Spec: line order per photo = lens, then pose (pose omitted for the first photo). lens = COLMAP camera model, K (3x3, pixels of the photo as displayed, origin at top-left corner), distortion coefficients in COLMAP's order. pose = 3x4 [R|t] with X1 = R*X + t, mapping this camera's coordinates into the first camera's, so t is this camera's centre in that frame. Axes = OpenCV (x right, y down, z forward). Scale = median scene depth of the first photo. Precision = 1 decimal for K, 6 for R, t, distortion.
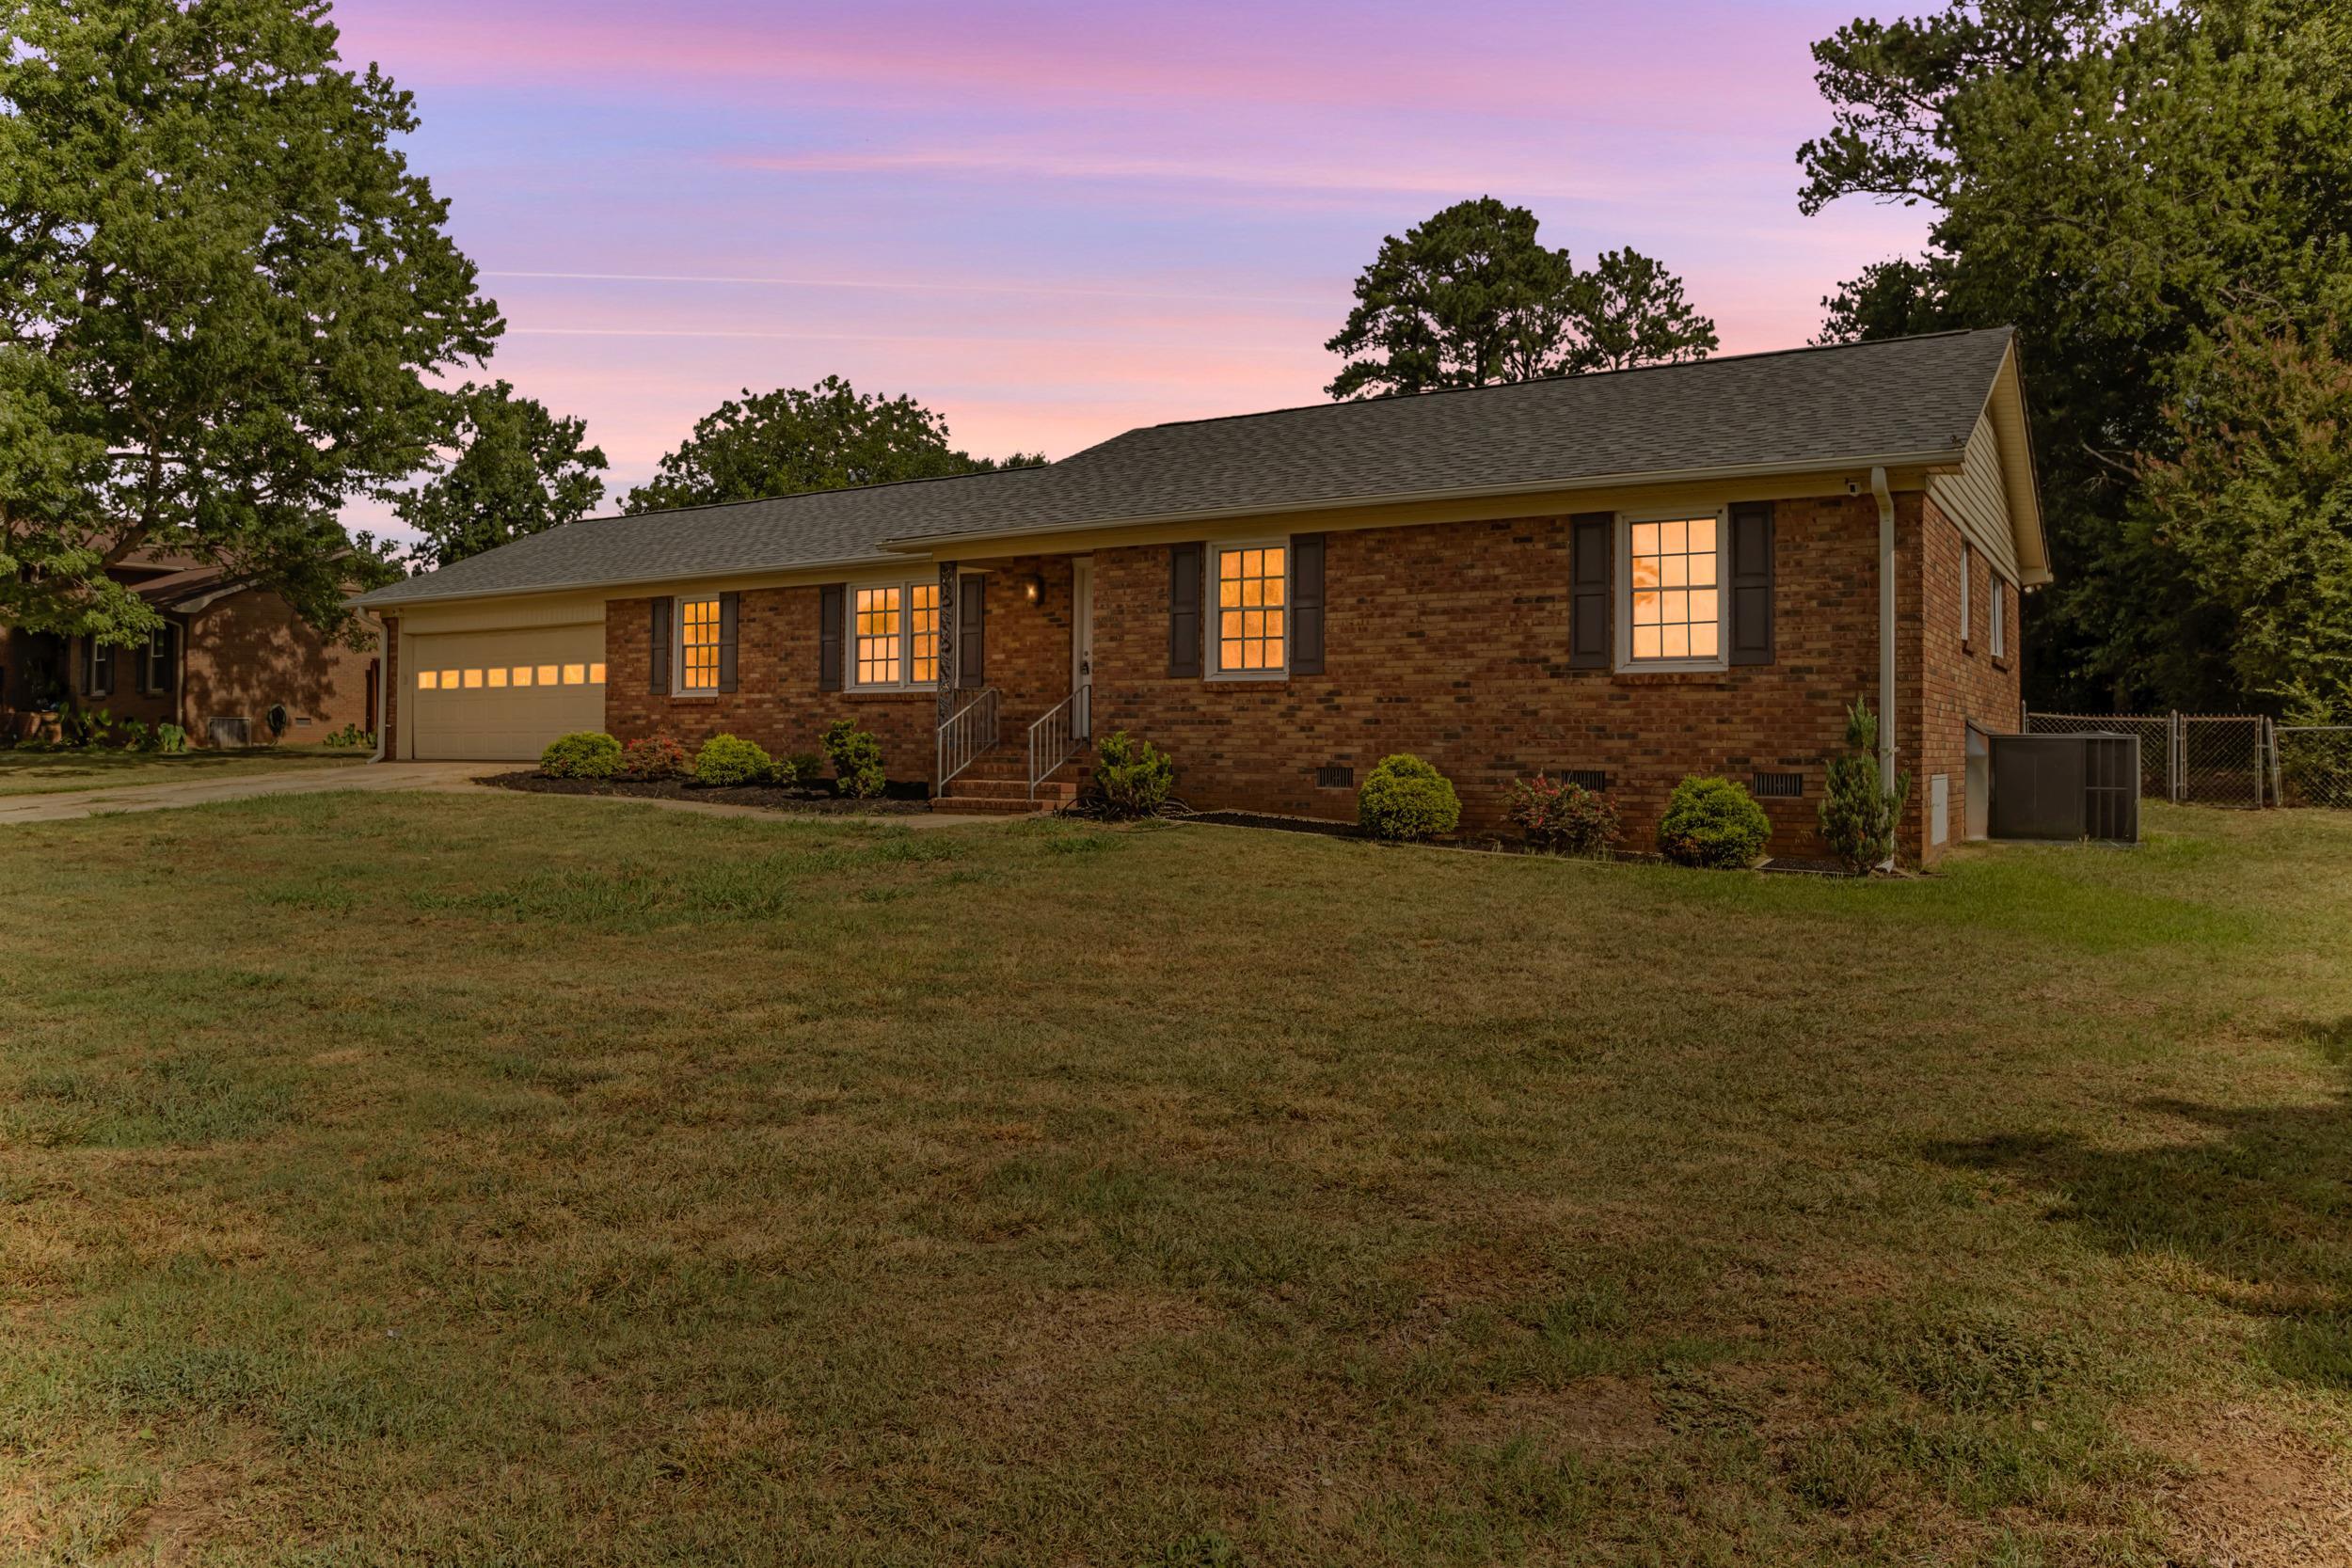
lens RADIAL K [[1564.7, 0, 1182.0], [0, 1564.7, 768.1], [0, 0, 1]] dist [-0.004517, -0.000664]
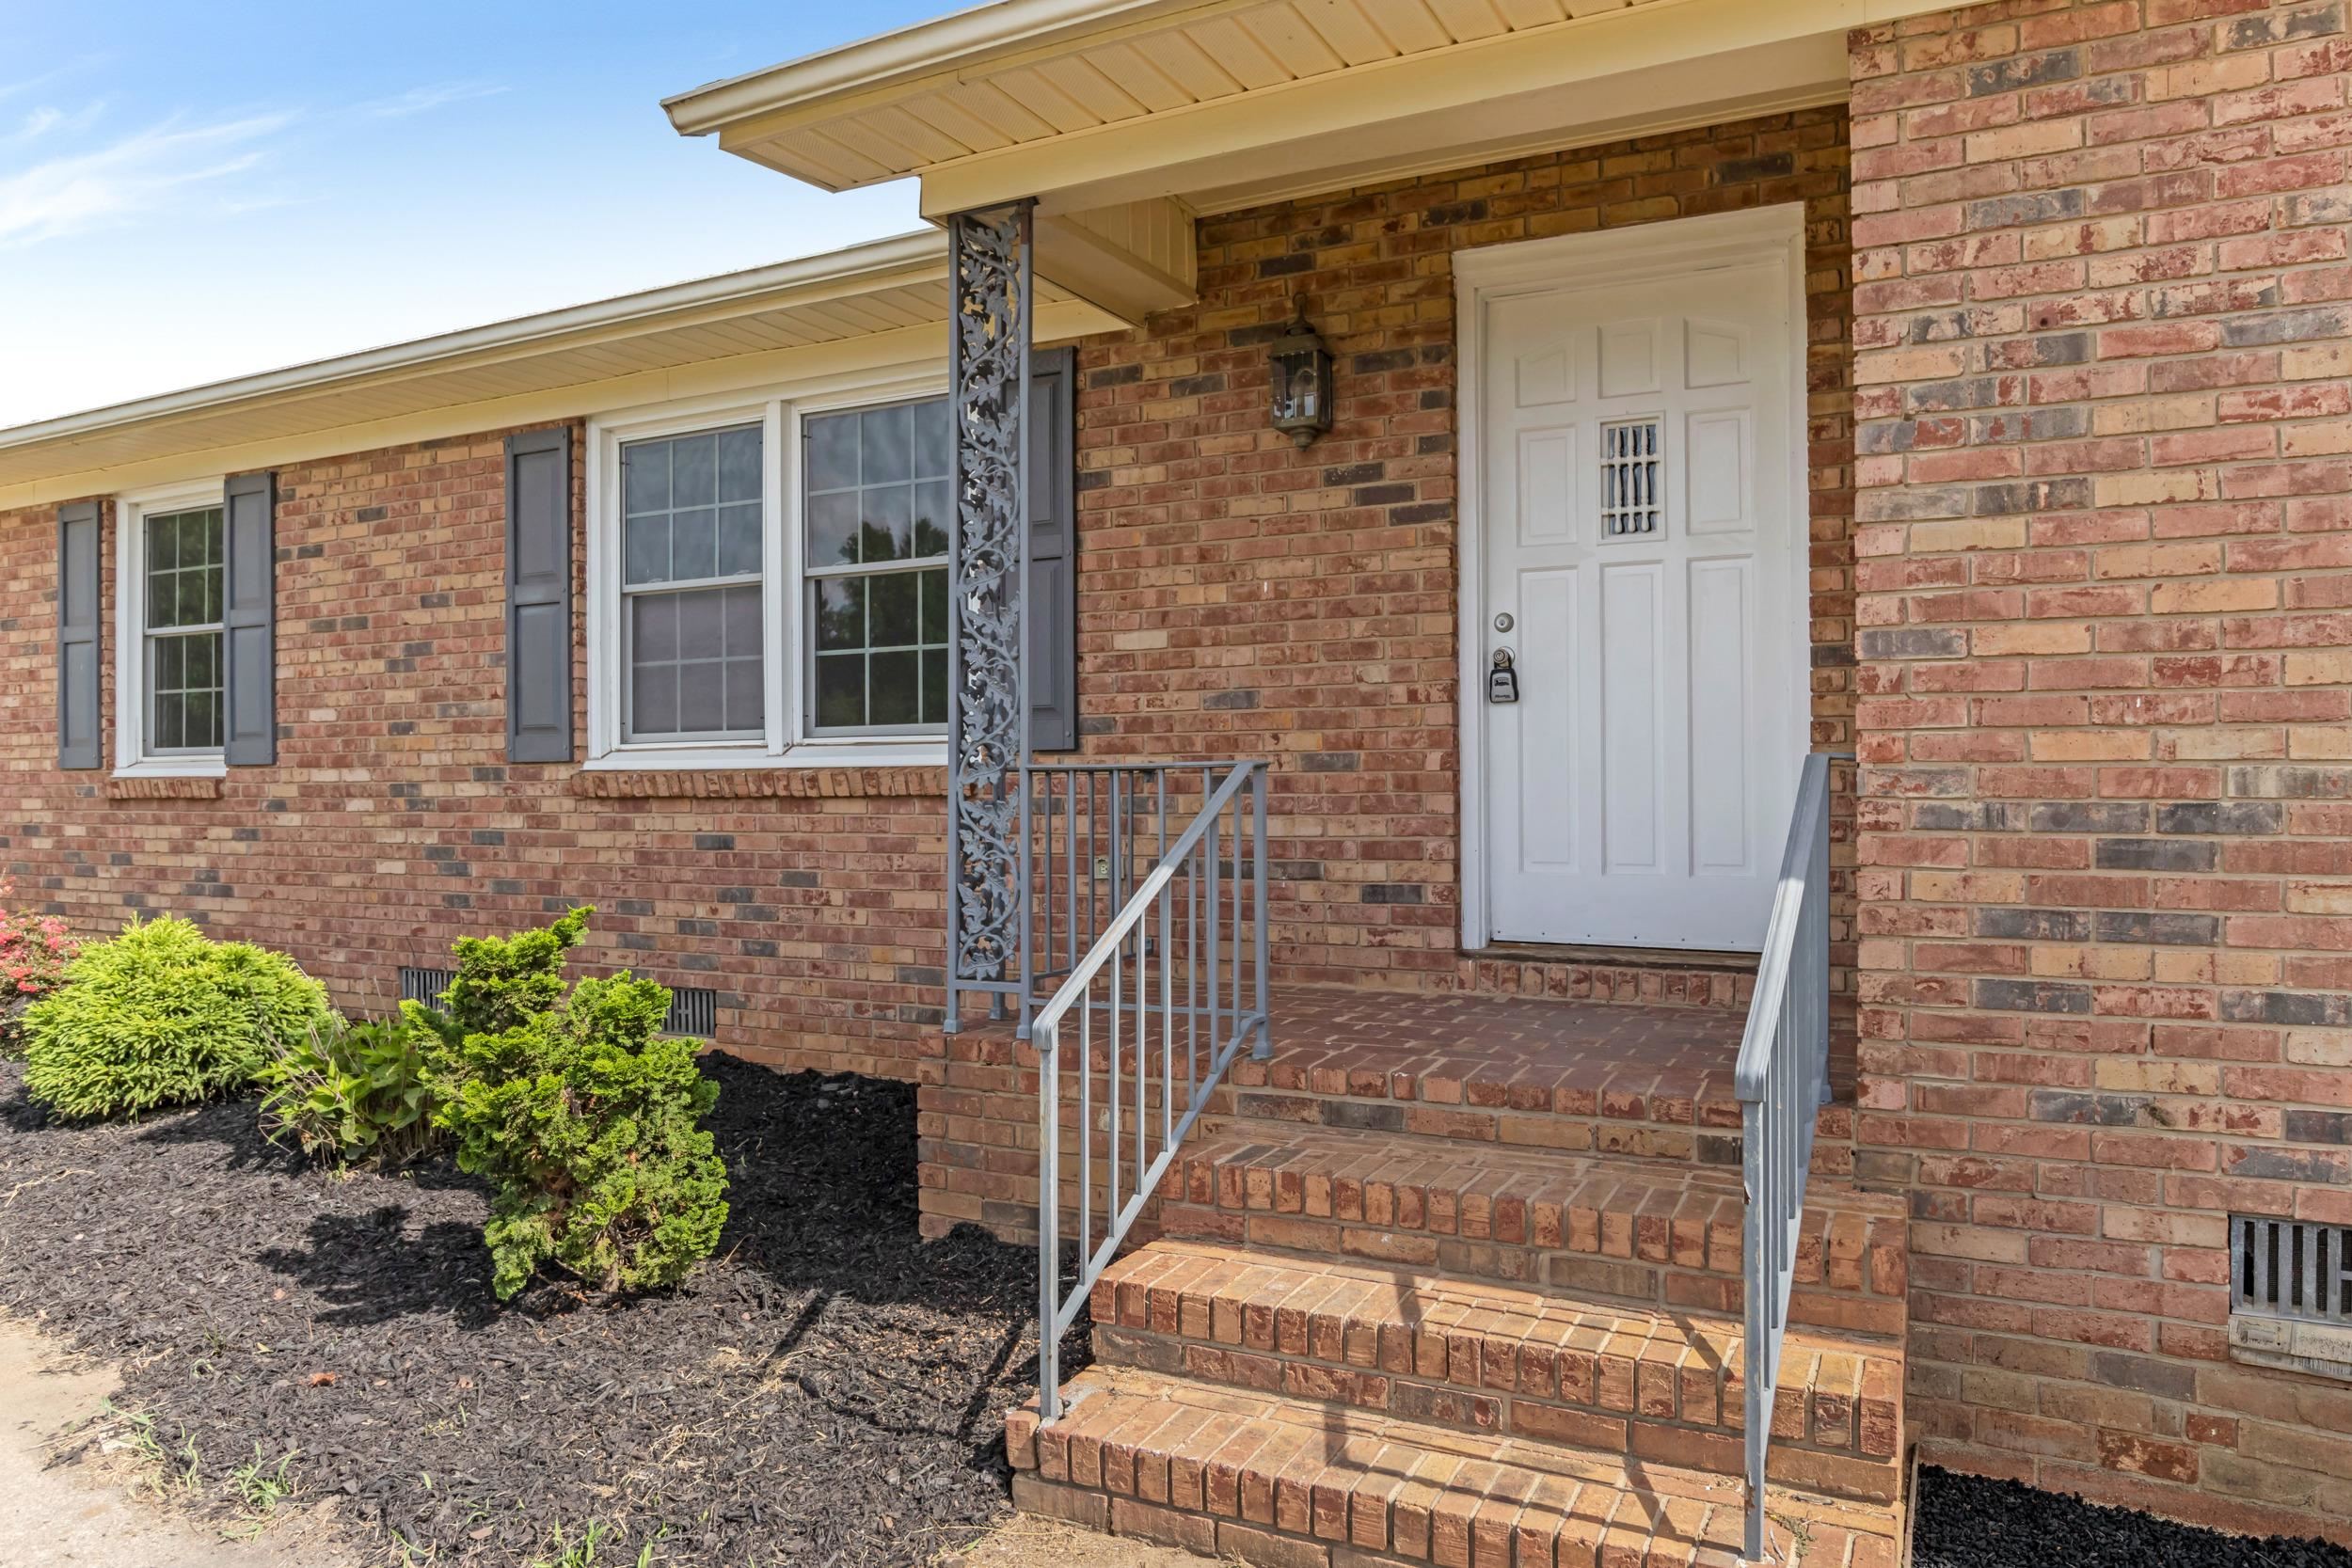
lens RADIAL K [[1564.7, 0, 1166.9], [0, 1564.7, 789.3], [0, 0, 1]] dist [-0.004517, -0.000664]
pose [[0.995554, -0.013176, 0.093264, -0.132314], [0.013780, 0.999888, -0.005832, -0.041415], [-0.093177, 0.007091, 0.995624, 0.693474]]
